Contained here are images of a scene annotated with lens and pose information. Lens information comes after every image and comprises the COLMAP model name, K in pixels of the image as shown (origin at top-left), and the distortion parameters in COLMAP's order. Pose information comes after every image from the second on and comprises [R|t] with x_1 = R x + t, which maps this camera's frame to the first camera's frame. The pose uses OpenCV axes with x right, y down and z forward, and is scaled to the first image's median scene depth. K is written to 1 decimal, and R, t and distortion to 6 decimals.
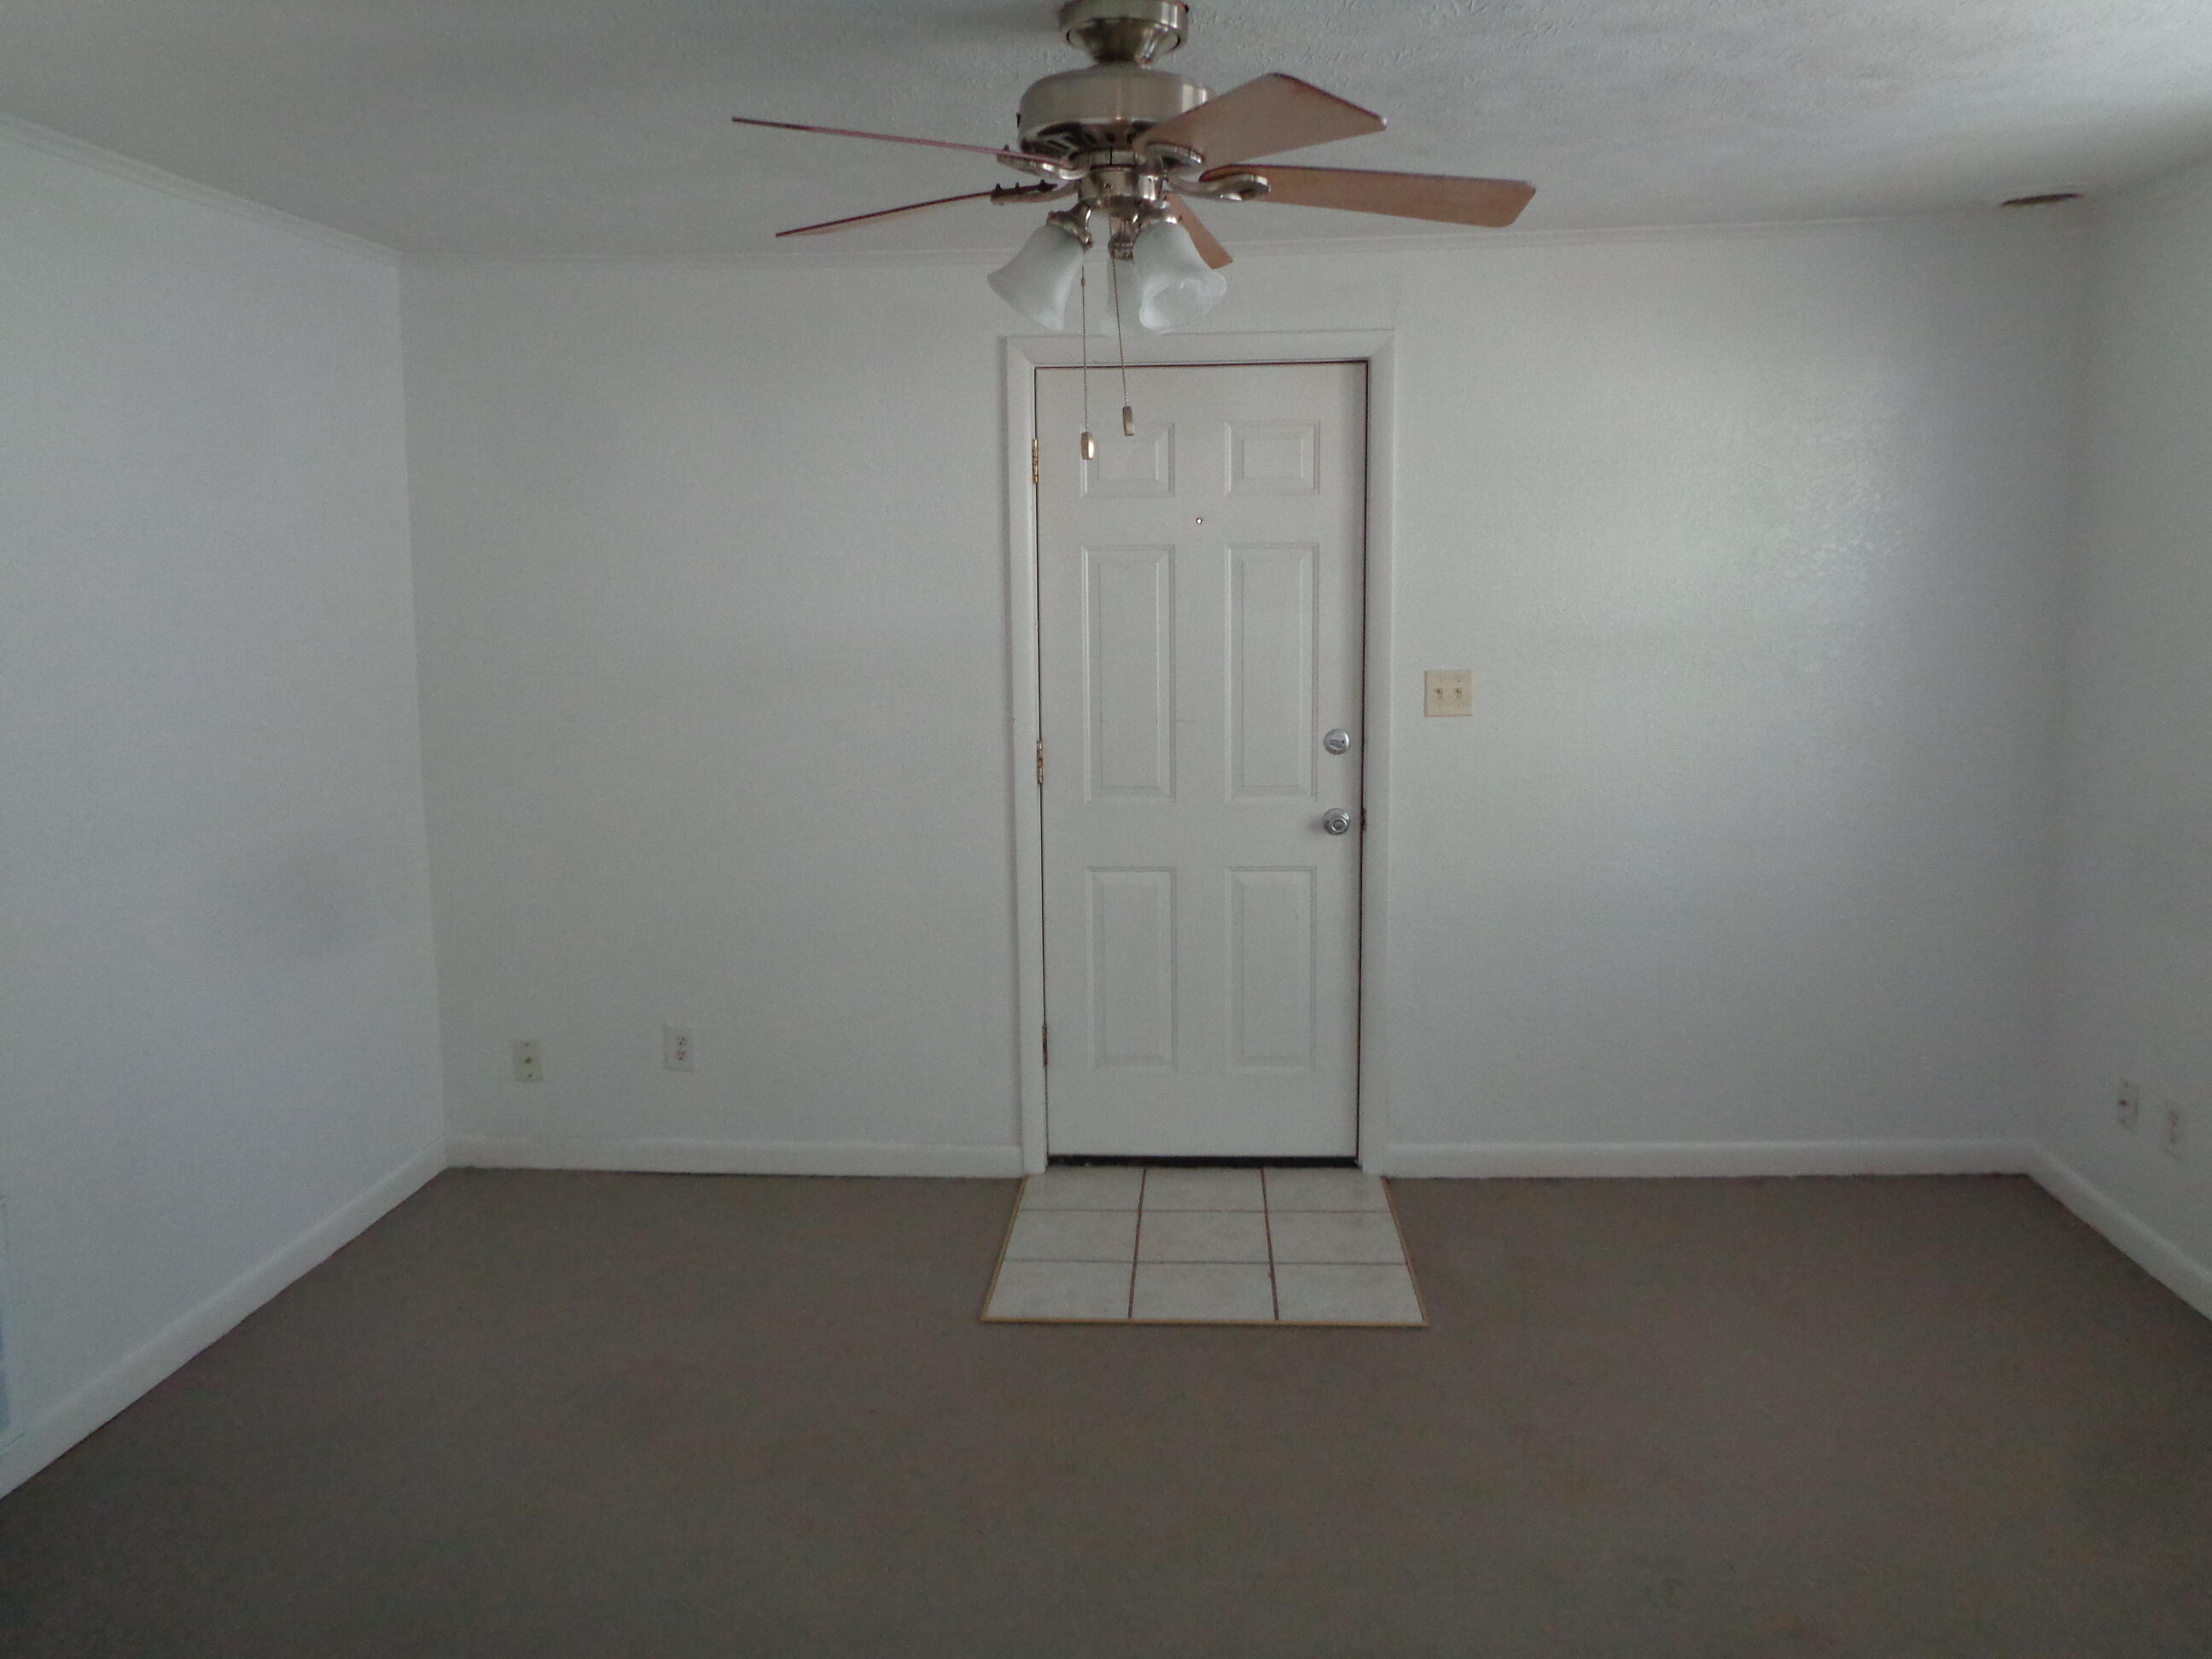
lens RADIAL K [[1667.5, 0, 1106.0], [0, 1667.5, 829.5], [0, 0, 1]] dist [-0.008959, -0.002429]
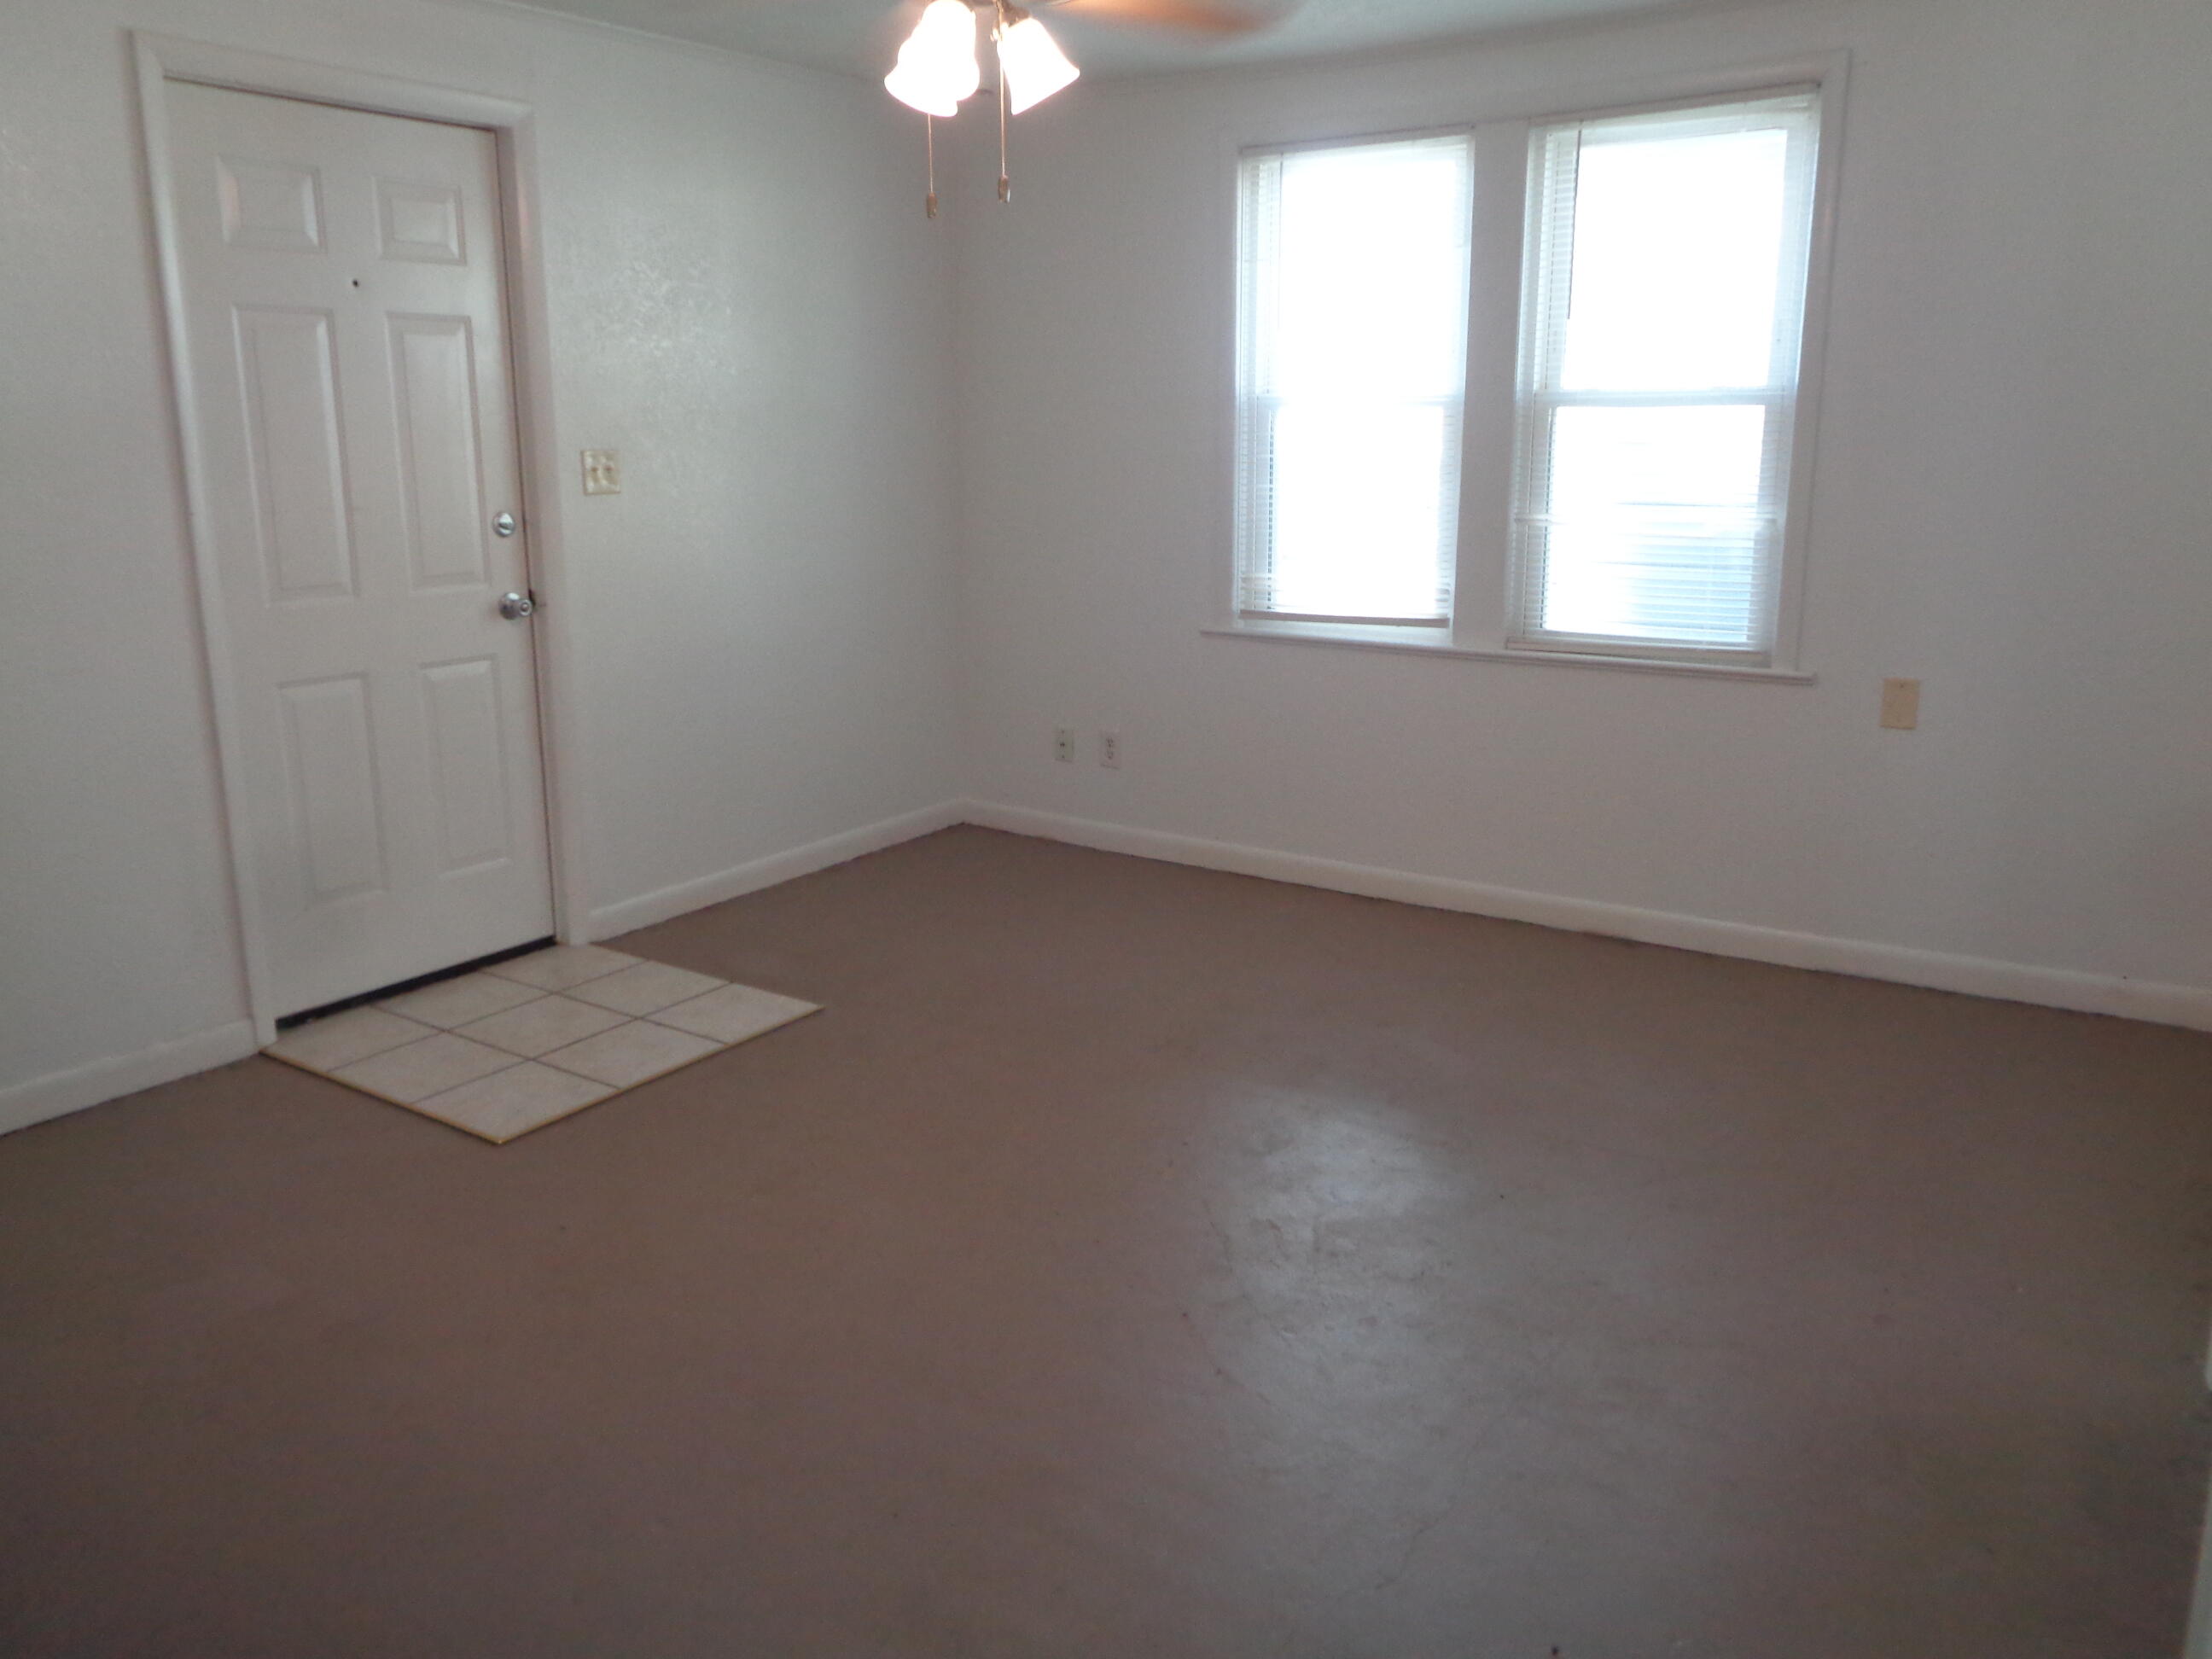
lens RADIAL K [[1659.9, 0, 1106.0], [0, 1659.9, 829.5], [0, 0, 1]] dist [-0.004563, 0.000257]
pose [[0.509933, -0.193124, 0.838255, -0.539050], [0.116573, 0.980997, 0.155096, 0.013922], [-0.852278, 0.018629, 0.522756, 0.180631]]
